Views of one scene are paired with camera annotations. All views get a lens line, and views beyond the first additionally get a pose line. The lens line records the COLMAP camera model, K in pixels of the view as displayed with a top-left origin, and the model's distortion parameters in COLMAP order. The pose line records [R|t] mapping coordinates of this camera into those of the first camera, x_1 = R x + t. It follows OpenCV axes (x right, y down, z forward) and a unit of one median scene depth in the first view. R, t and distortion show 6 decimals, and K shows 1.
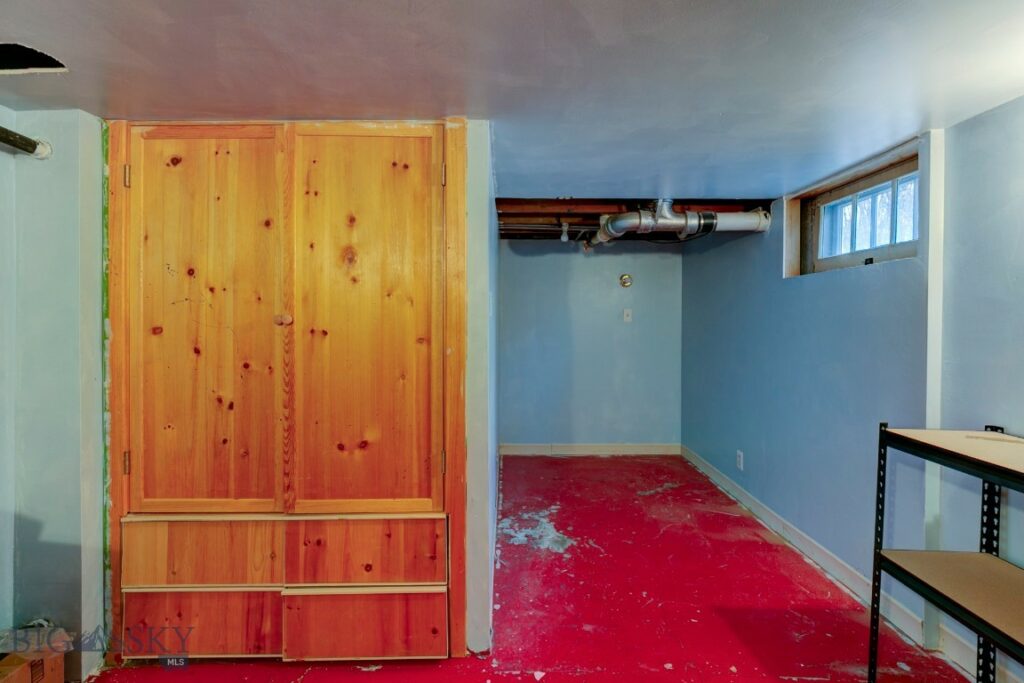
lens RADIAL K [[487.7, 0, 511.9], [0, 487.7, 324.4], [0, 0, 1]] dist [-0.002910, 0.000597]
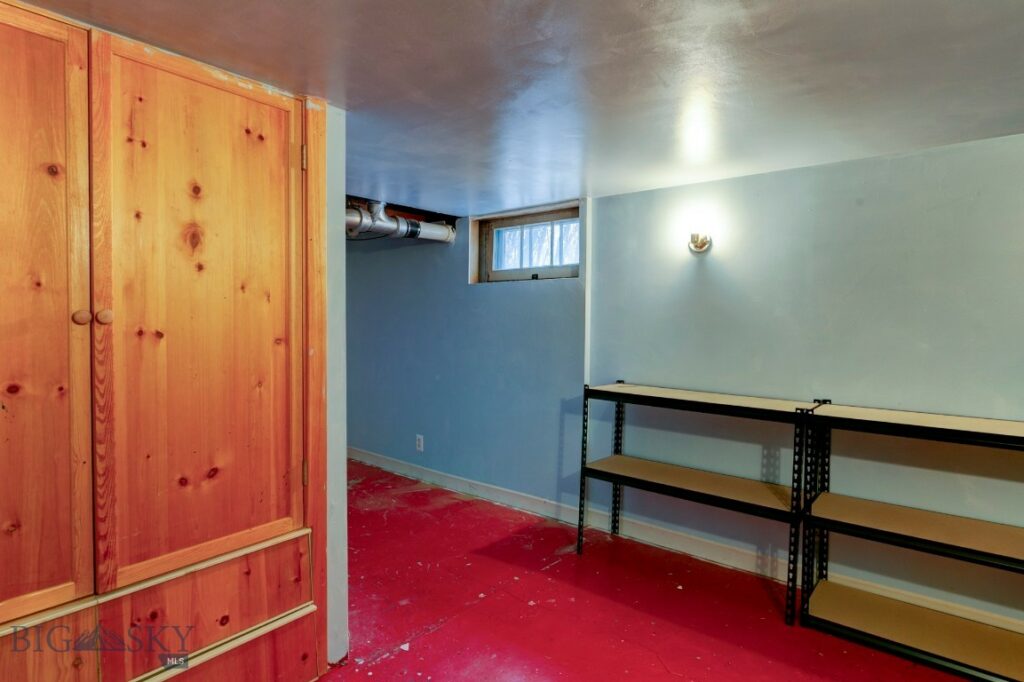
lens RADIAL K [[555.6, 0, 514.9], [0, 555.6, 336.7], [0, 0, 1]] dist [0.005609, 0.001748]
pose [[0.635654, -0.023754, 0.771609, -0.693087], [0.004565, 0.999625, 0.027013, -0.000158], [-0.771961, -0.013649, 0.635524, 0.034720]]
